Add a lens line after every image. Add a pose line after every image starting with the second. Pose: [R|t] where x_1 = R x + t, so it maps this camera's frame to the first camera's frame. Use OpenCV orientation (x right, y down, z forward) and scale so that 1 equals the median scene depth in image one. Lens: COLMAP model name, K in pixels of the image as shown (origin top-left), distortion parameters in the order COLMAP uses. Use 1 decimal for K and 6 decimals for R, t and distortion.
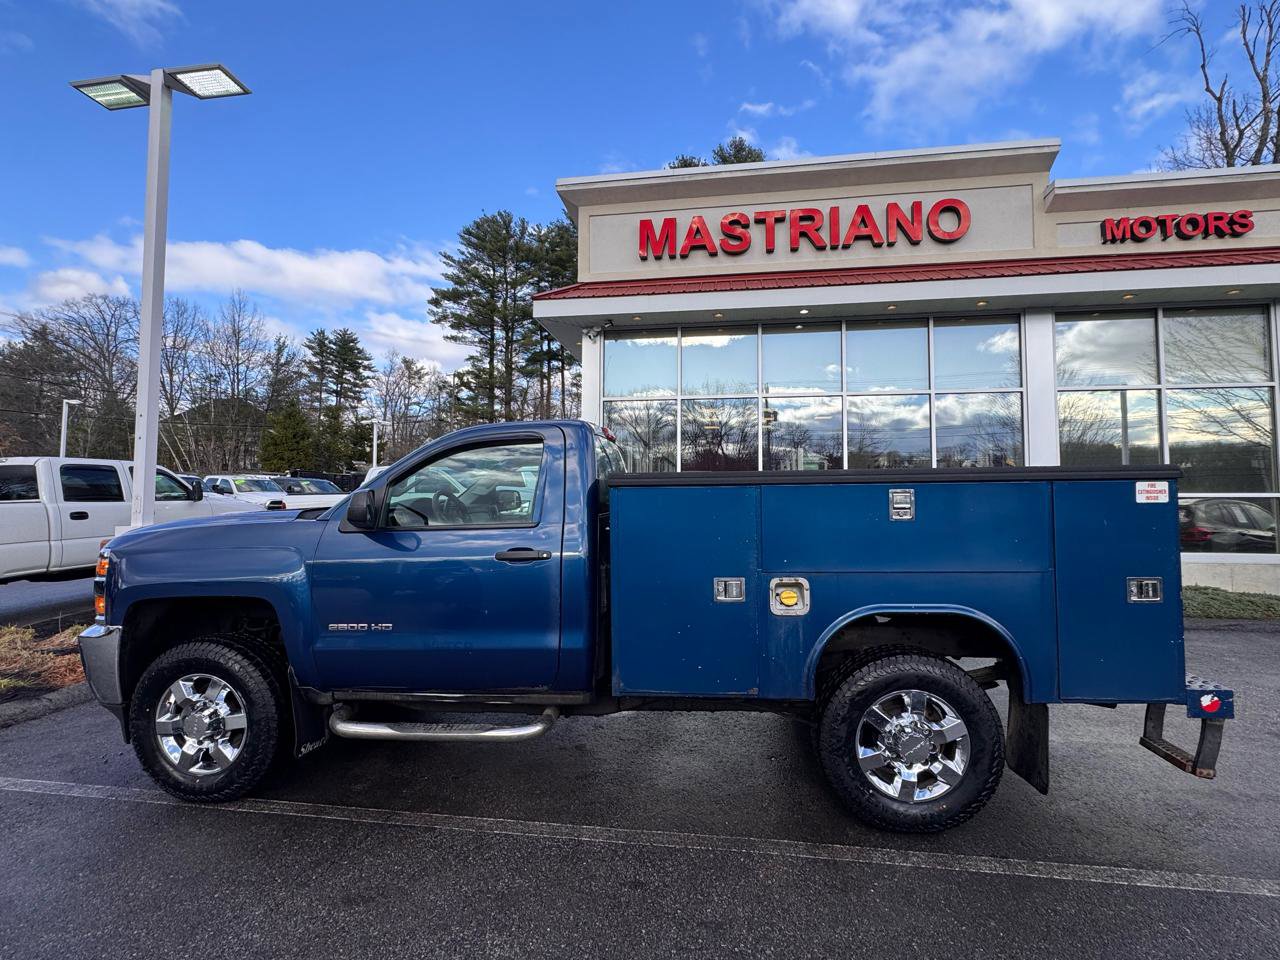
lens RADIAL K [[606.6, 0, 636.4], [0, 606.6, 478.6], [0, 0, 1]] dist [-0.000067, -0.001500]
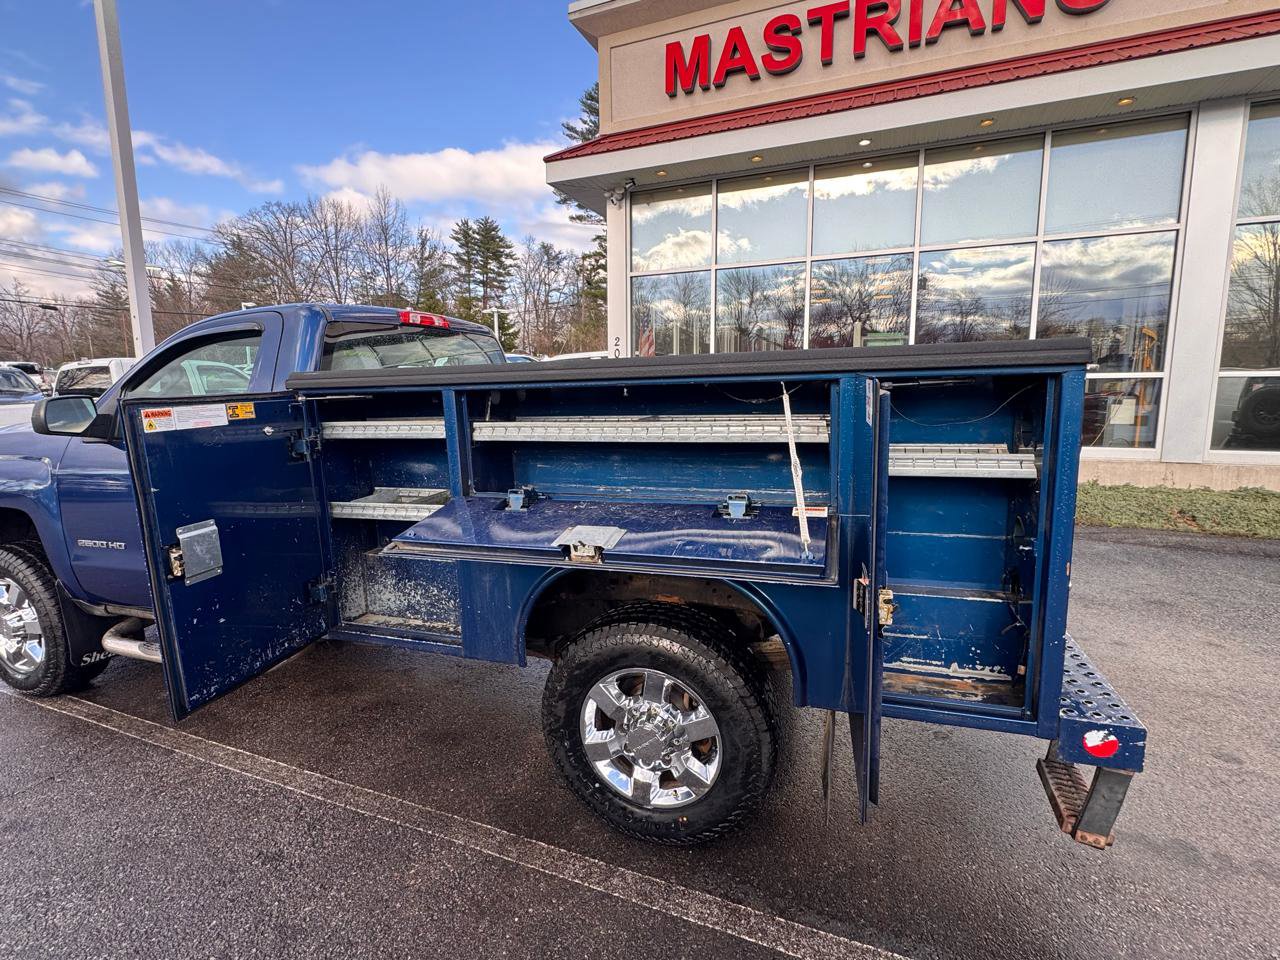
lens RADIAL K [[606.6, 0, 634.7], [0, 606.6, 477.9], [0, 0, 1]] dist [-0.000067, -0.001500]
pose [[0.970403, 0.022102, -0.240476, 0.171961], [0.023635, 0.982330, 0.185659, -0.003025], [0.240331, -0.185847, 0.952734, 0.098269]]
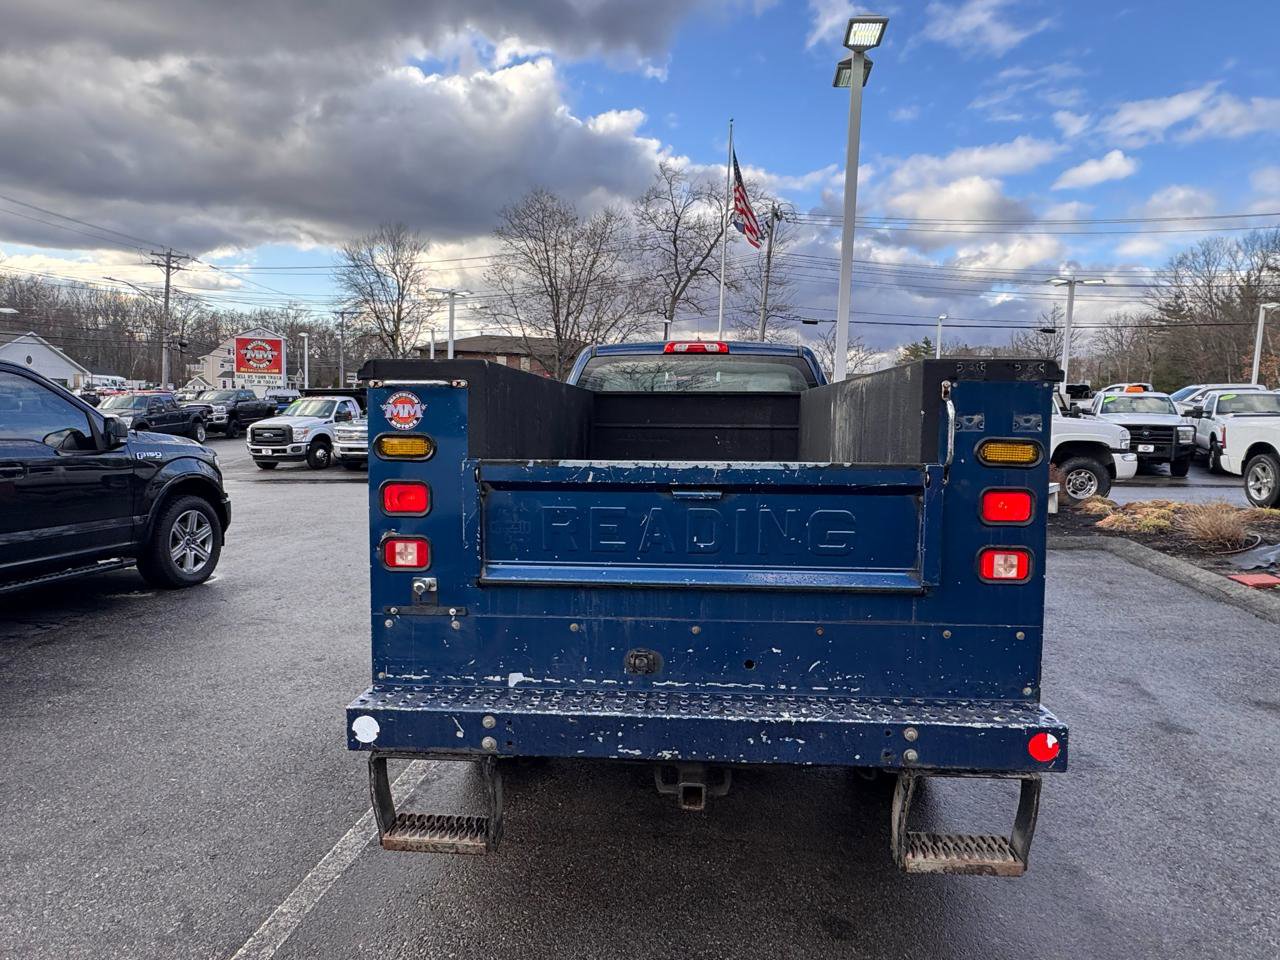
lens RADIAL K [[784.4, 0, 641.8], [0, 784.4, 482.1], [0, 0, 1]] dist [0.001553, 0.000602]
pose [[0.019150, 0.093804, -0.995406, 0.532358], [0.011812, 0.995498, 0.094040, 0.011055], [0.999747, -0.013559, 0.017956, 0.452832]]
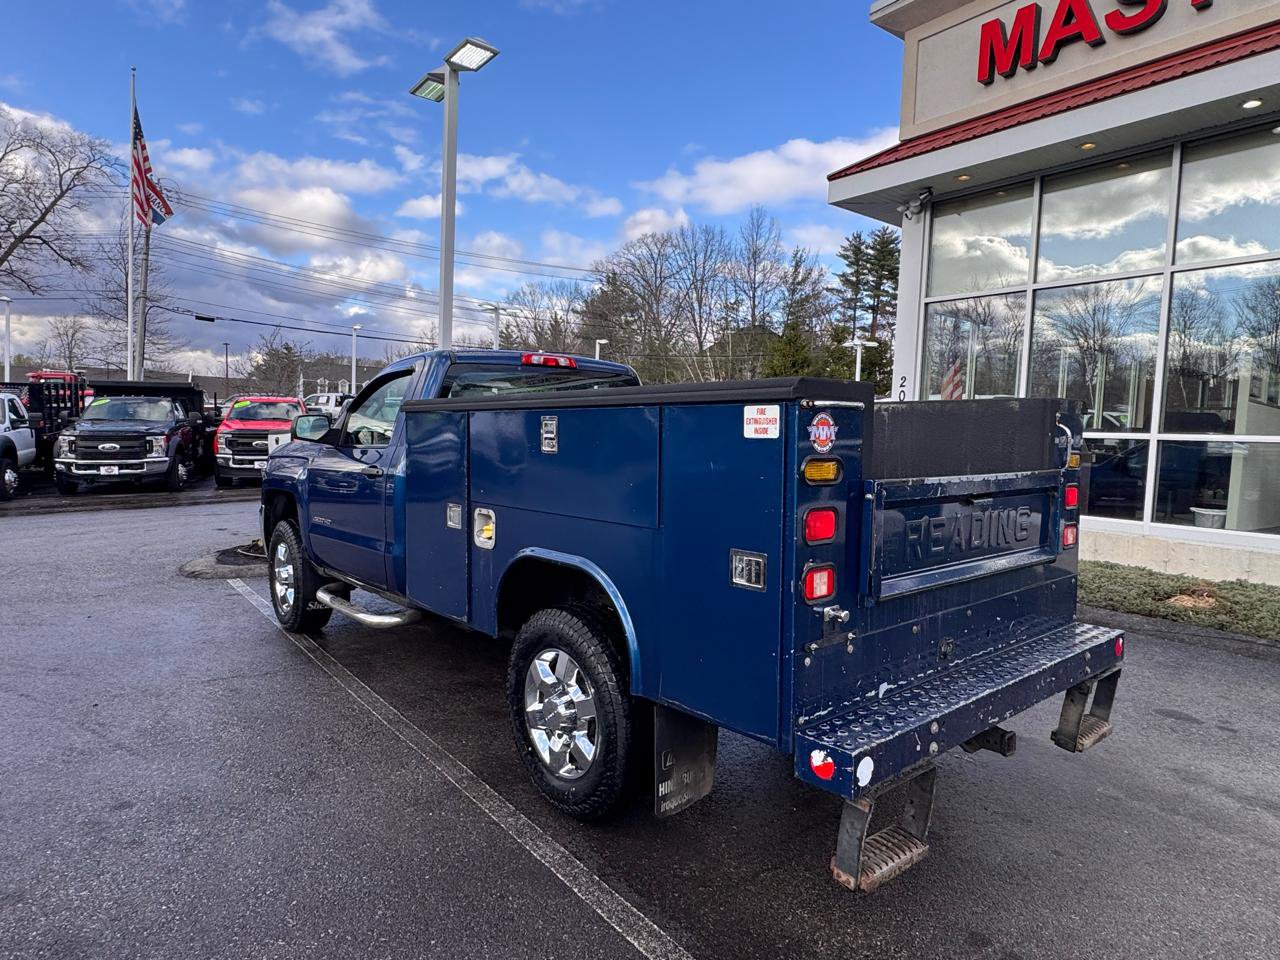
lens RADIAL K [[784.4, 0, 632.9], [0, 784.4, 479.8], [0, 0, 1]] dist [0.001553, 0.000602]
pose [[0.710353, 0.062641, -0.701053, 0.365936], [-0.004324, 0.996401, 0.084650, 0.003515], [0.703833, -0.057100, 0.708067, 0.083727]]
